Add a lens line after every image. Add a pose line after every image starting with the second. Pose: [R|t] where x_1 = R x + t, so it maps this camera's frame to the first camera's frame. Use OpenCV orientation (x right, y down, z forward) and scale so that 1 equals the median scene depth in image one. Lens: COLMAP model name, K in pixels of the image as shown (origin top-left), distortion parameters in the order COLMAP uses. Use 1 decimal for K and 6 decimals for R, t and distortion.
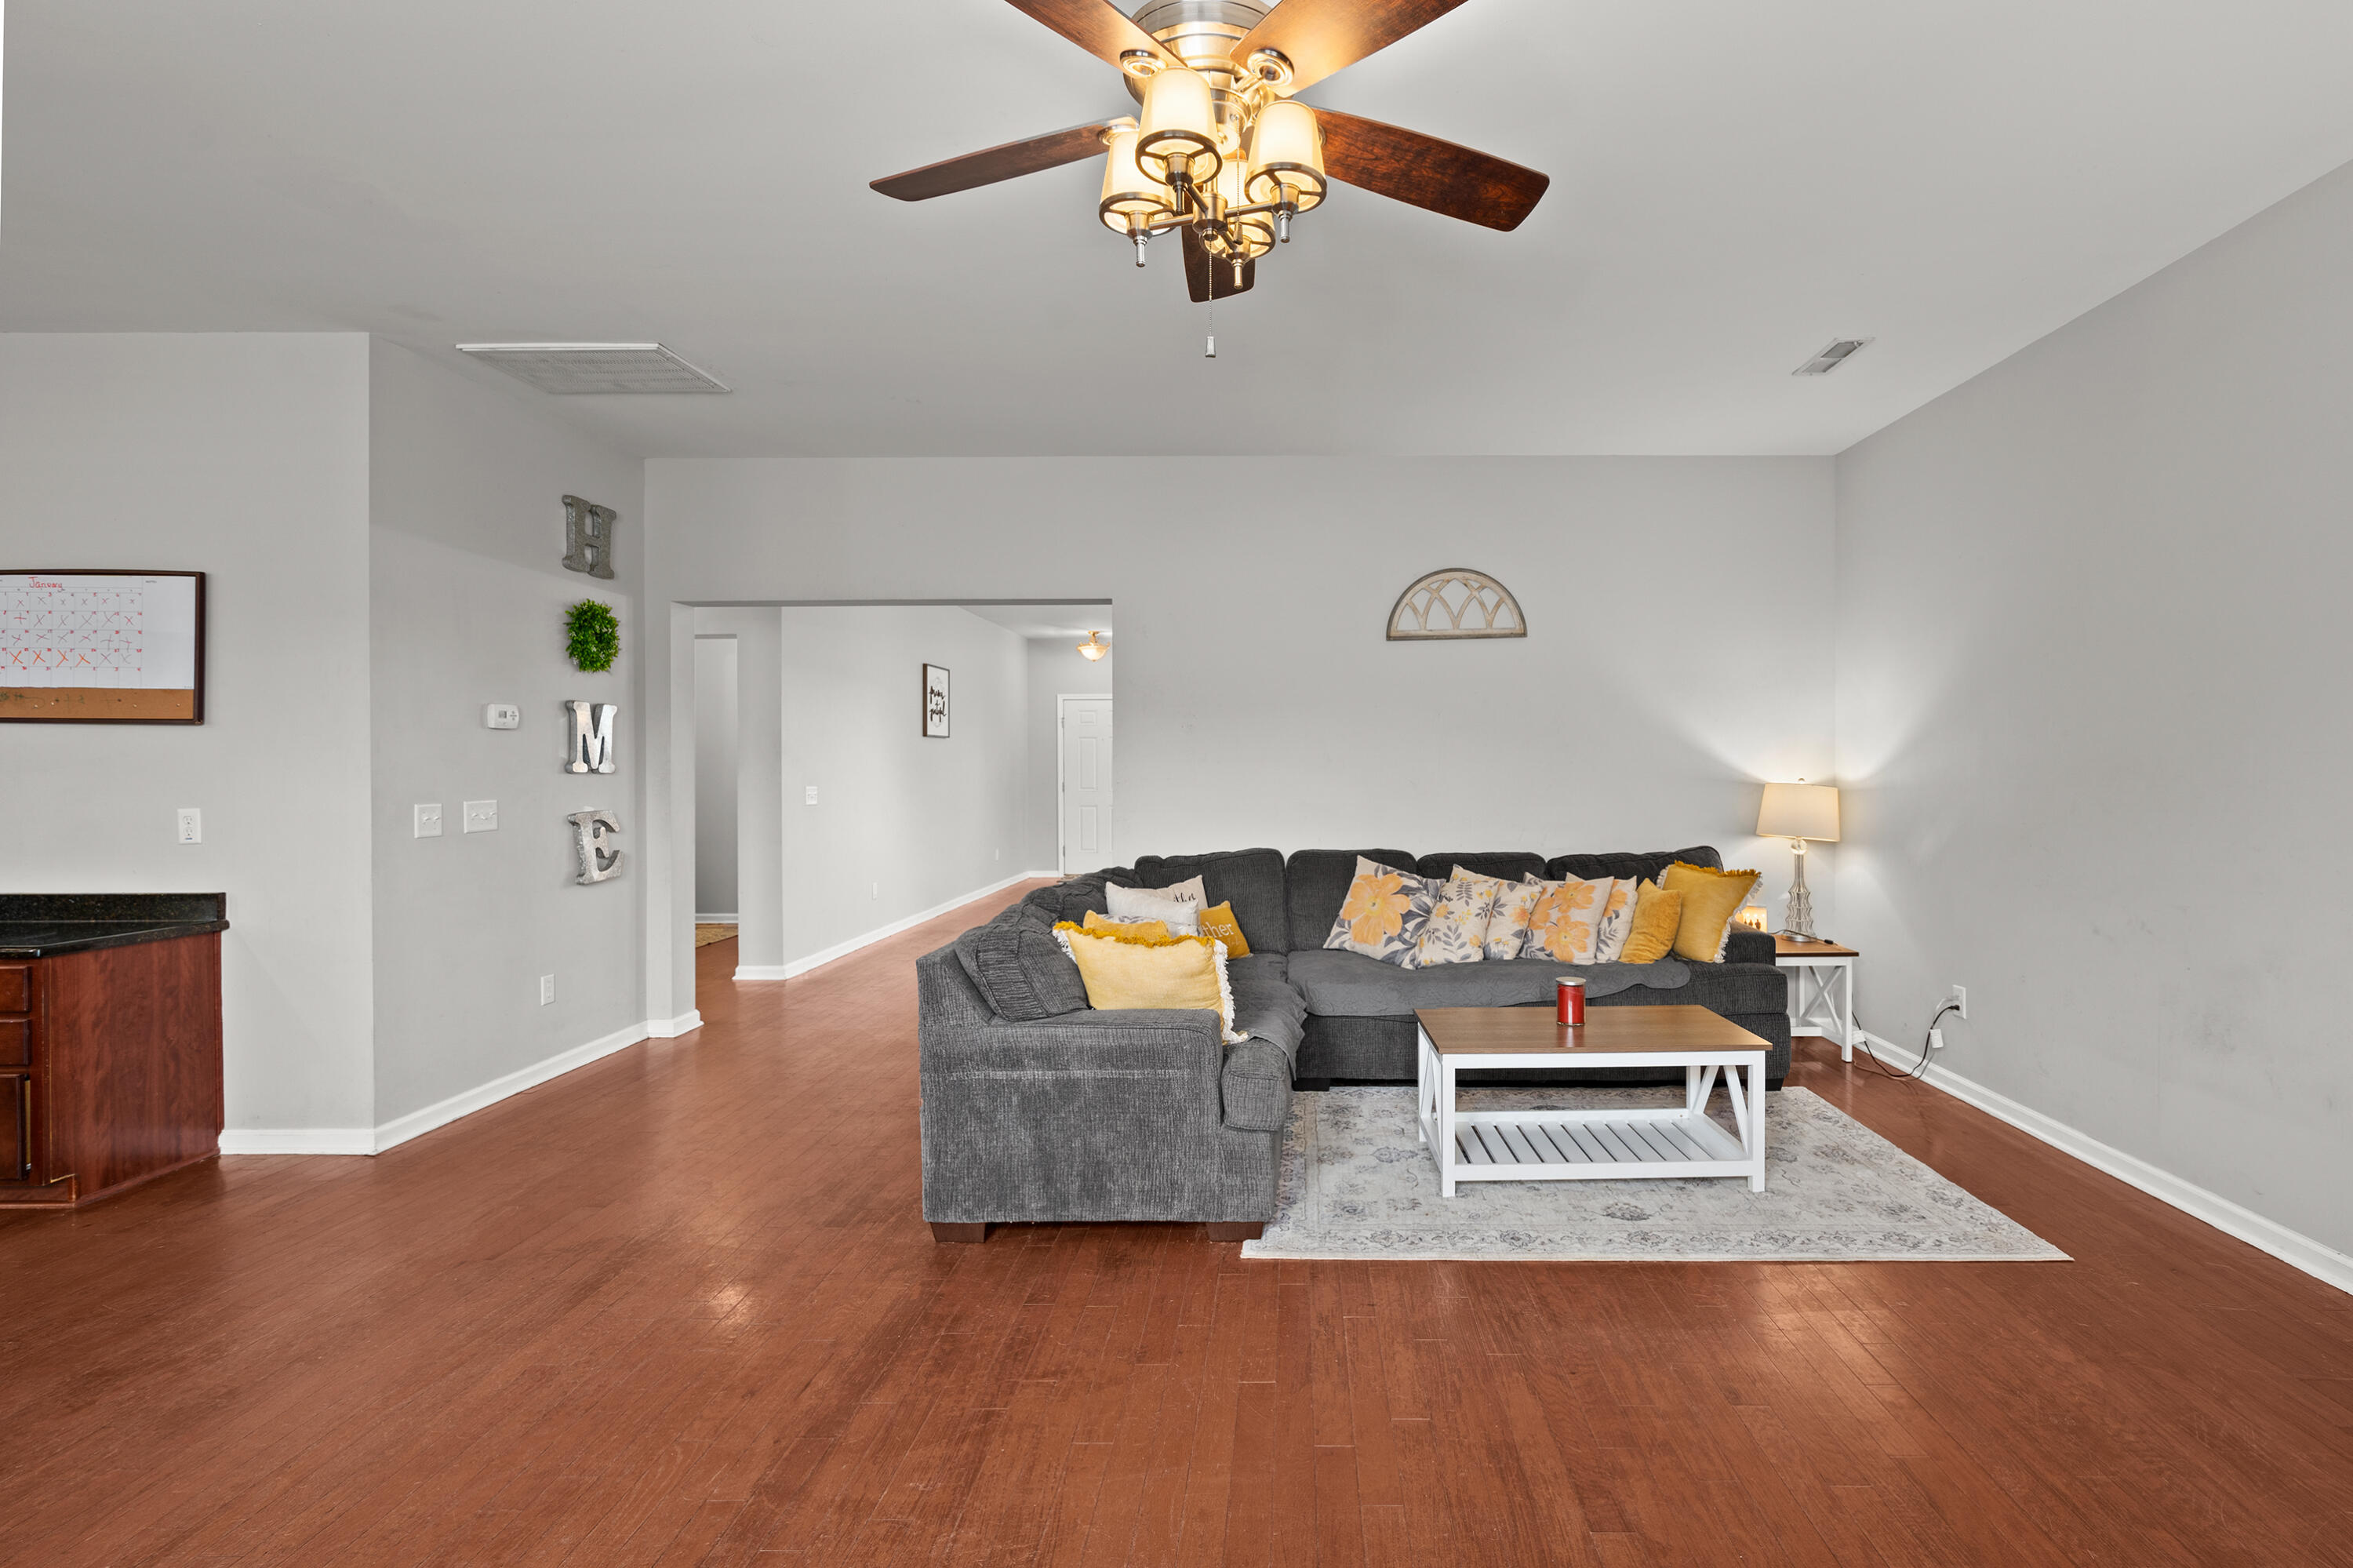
lens RADIAL K [[1101.7, 0, 1184.1], [0, 1101.7, 780.3], [0, 0, 1]] dist [-0.014498, -0.002632]
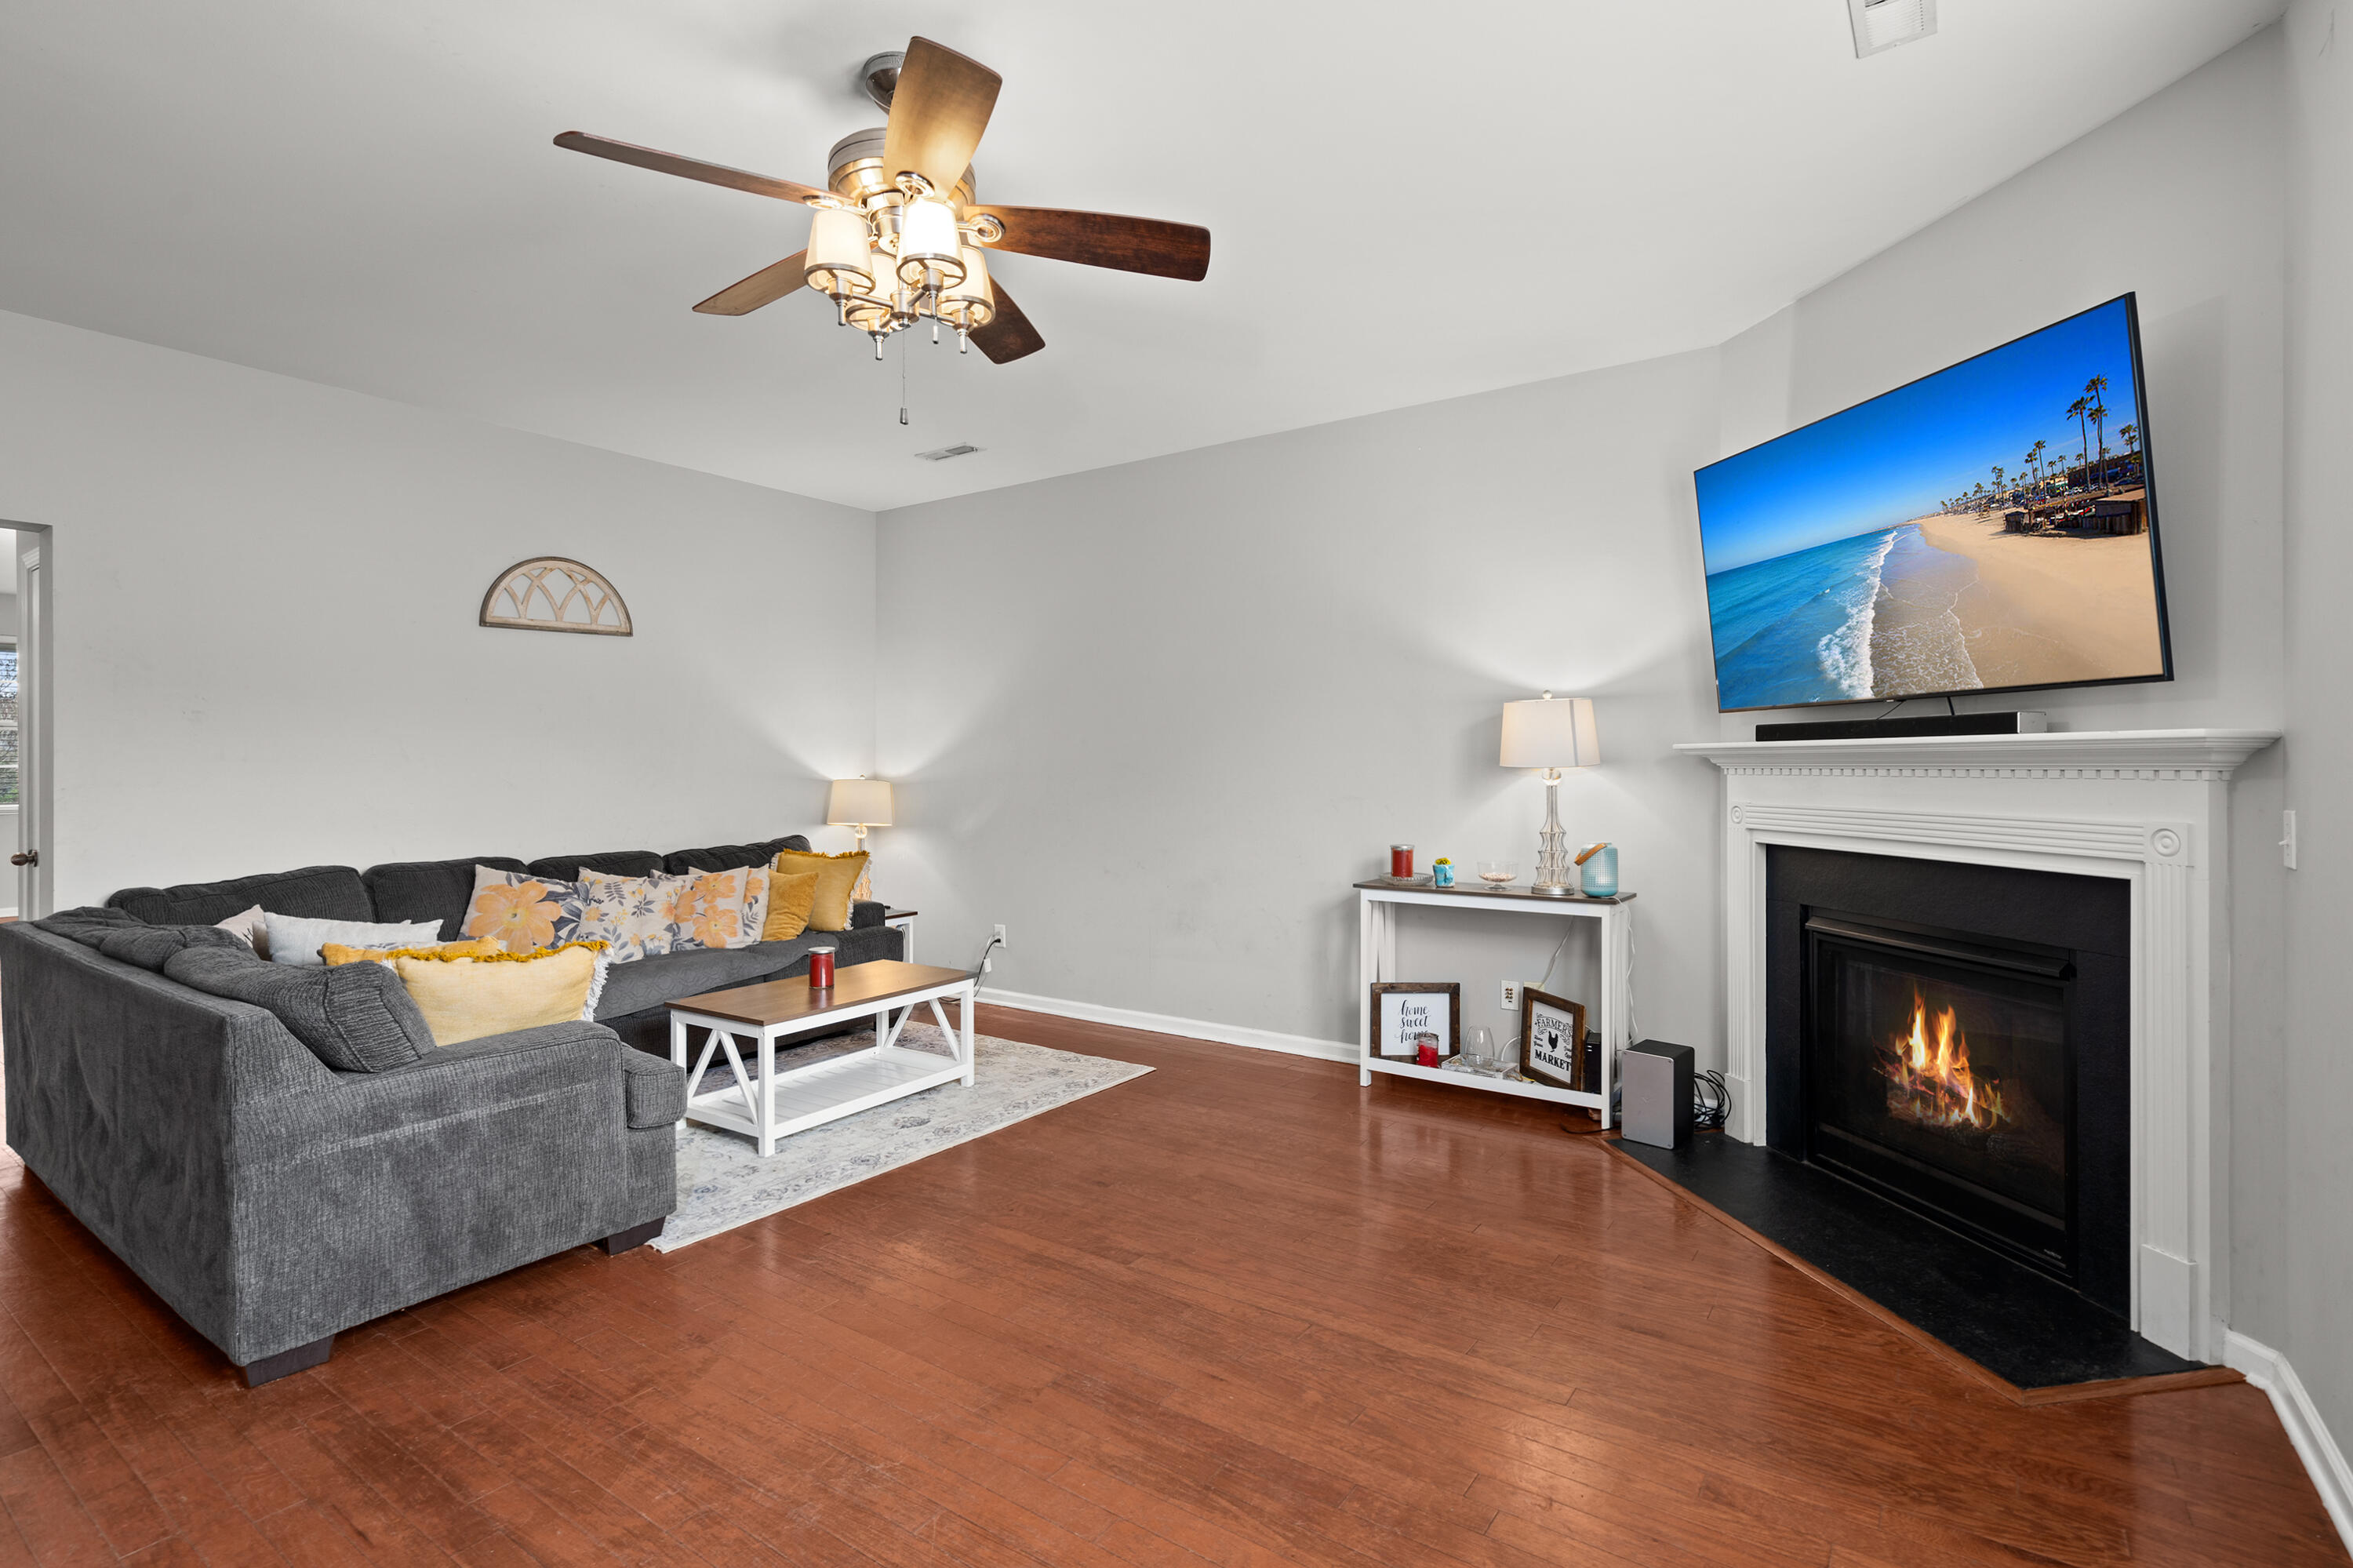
lens RADIAL K [[1108.0, 0, 1186.6], [0, 1108.0, 766.7], [0, 0, 1]] dist [-0.011698, 0.002963]
pose [[0.563415, -0.001255, 0.826173, -0.344747], [0.012013, 0.999906, -0.006674, 0.001941], [-0.826087, 0.013684, 0.563377, 0.021650]]
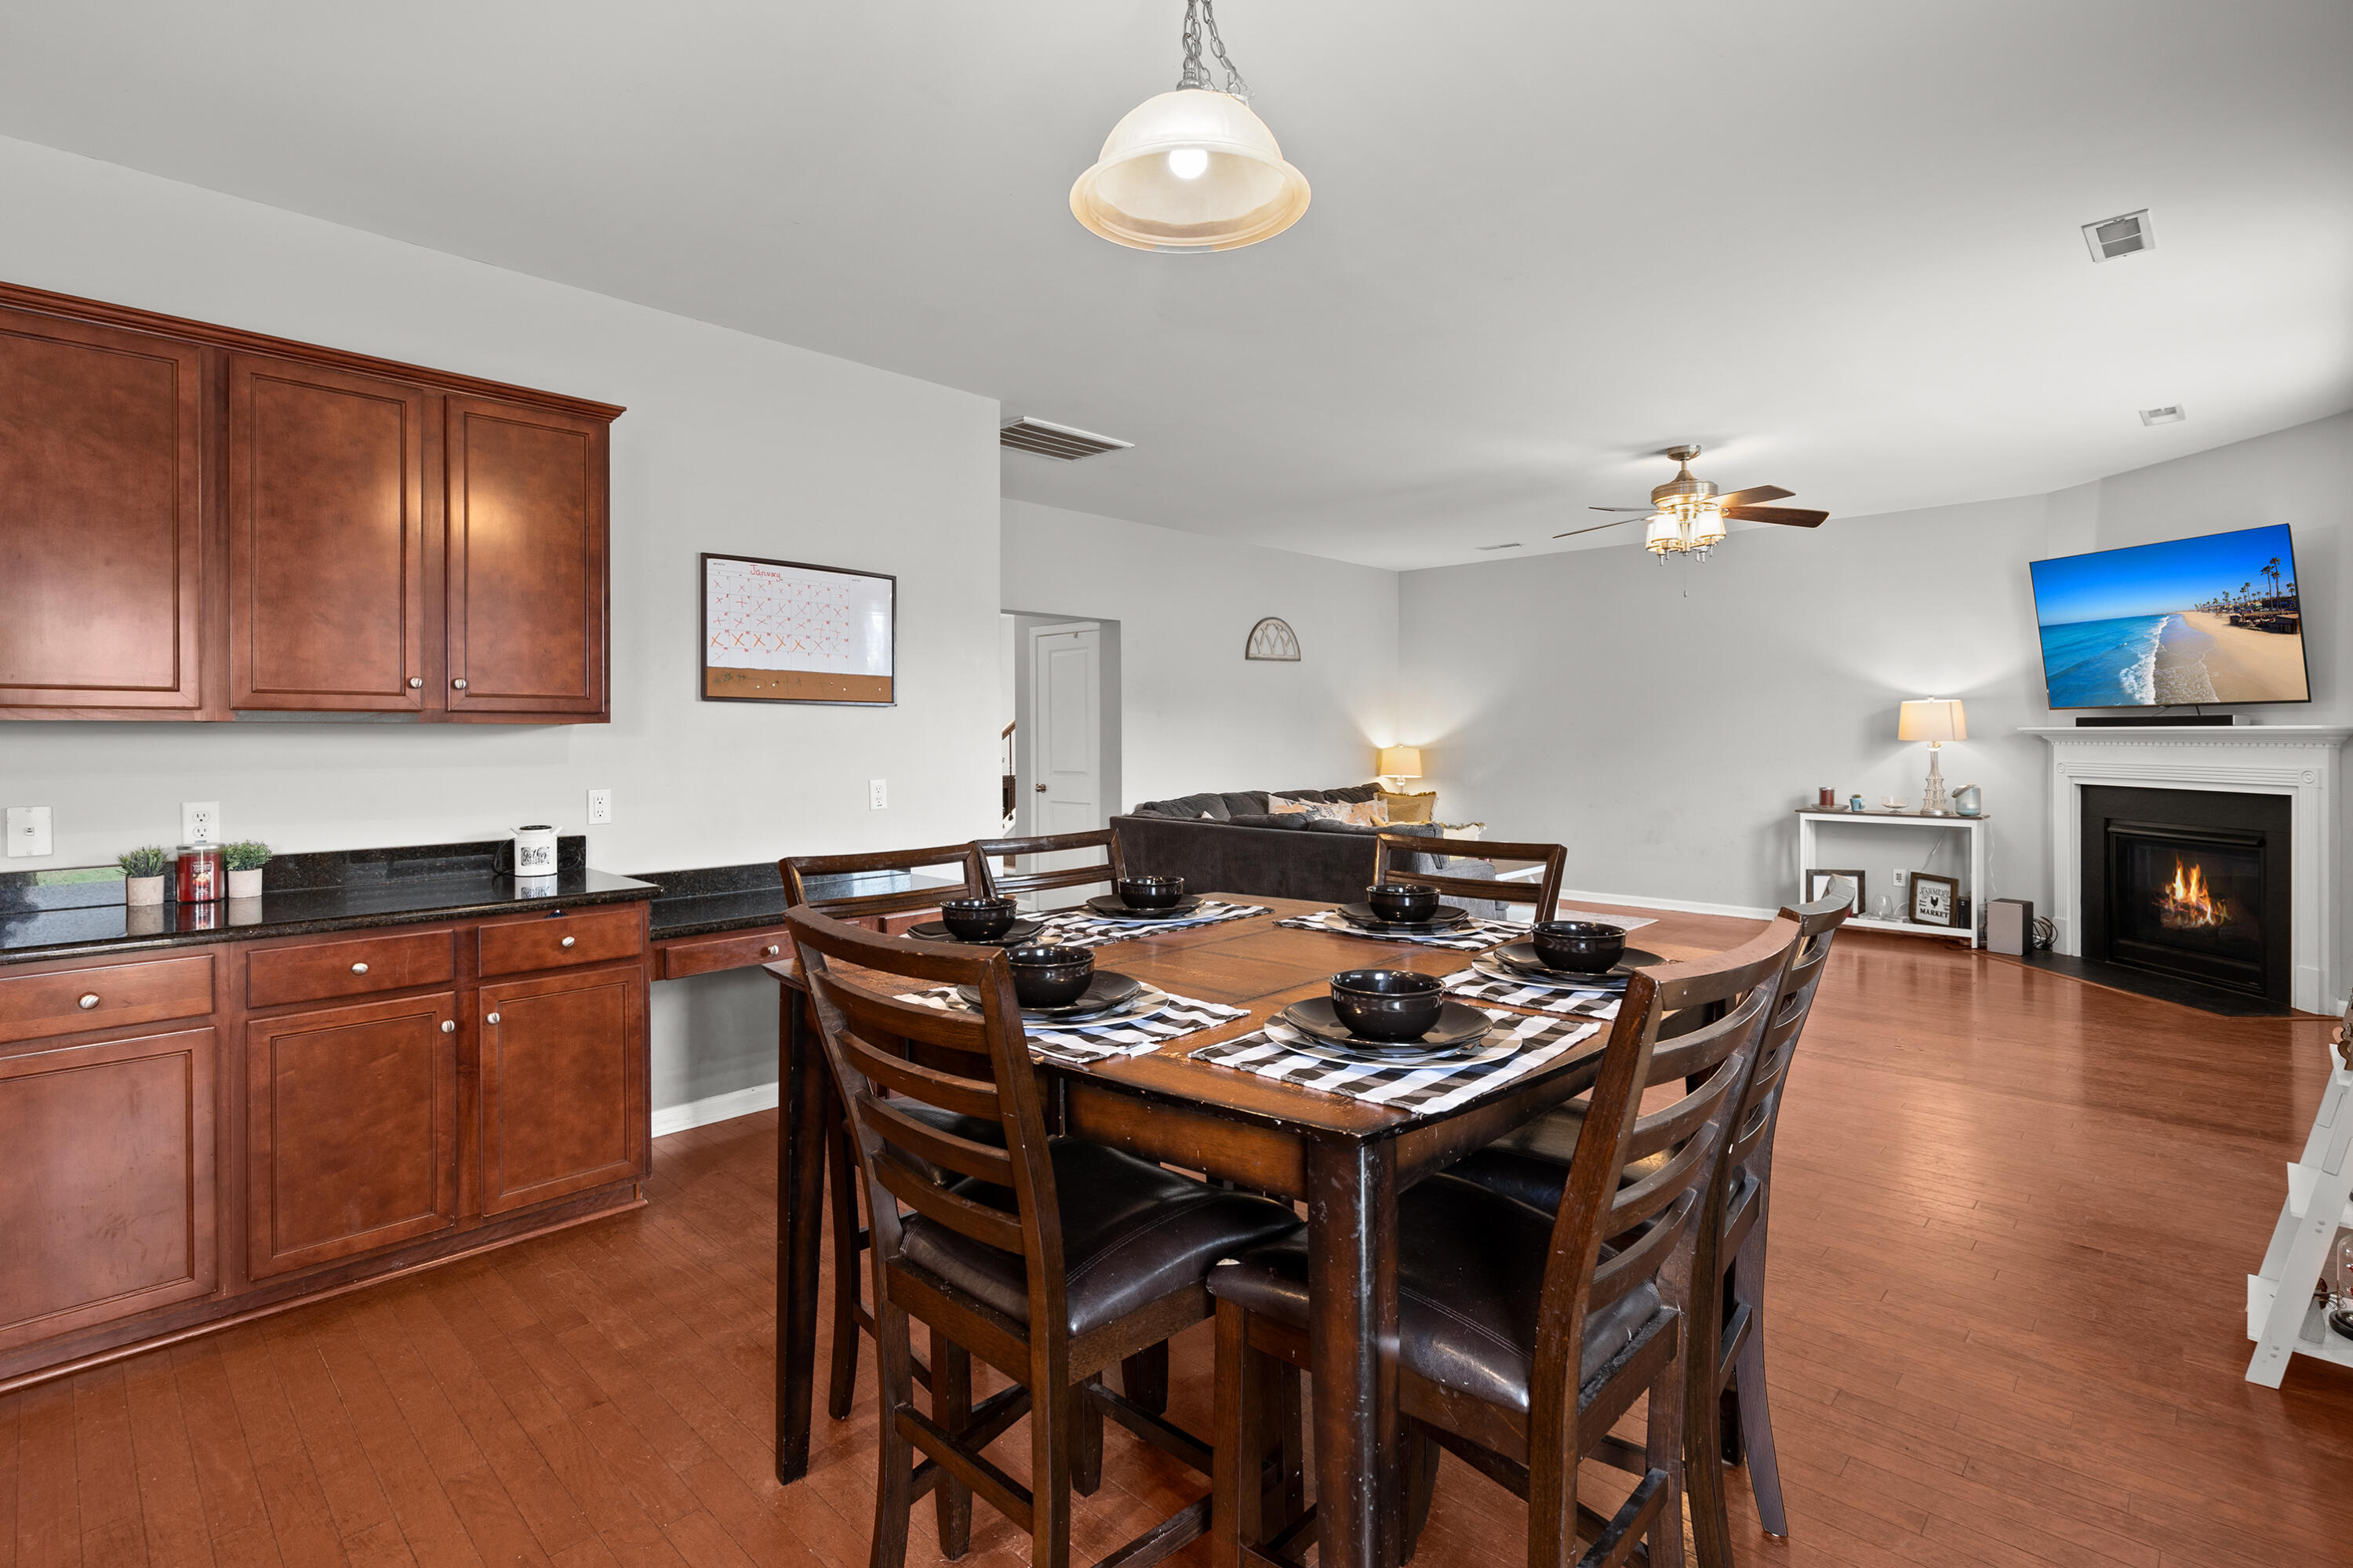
lens RADIAL K [[1101.7, 0, 1108.0], [0, 1101.7, 745.6], [0, 0, 1]] dist [-0.014498, -0.002632]
pose [[0.719100, -0.008016, 0.694860, -1.566382], [0.010568, 0.999944, 0.000600, -0.007846], [-0.694826, 0.006912, 0.719145, -0.014916]]
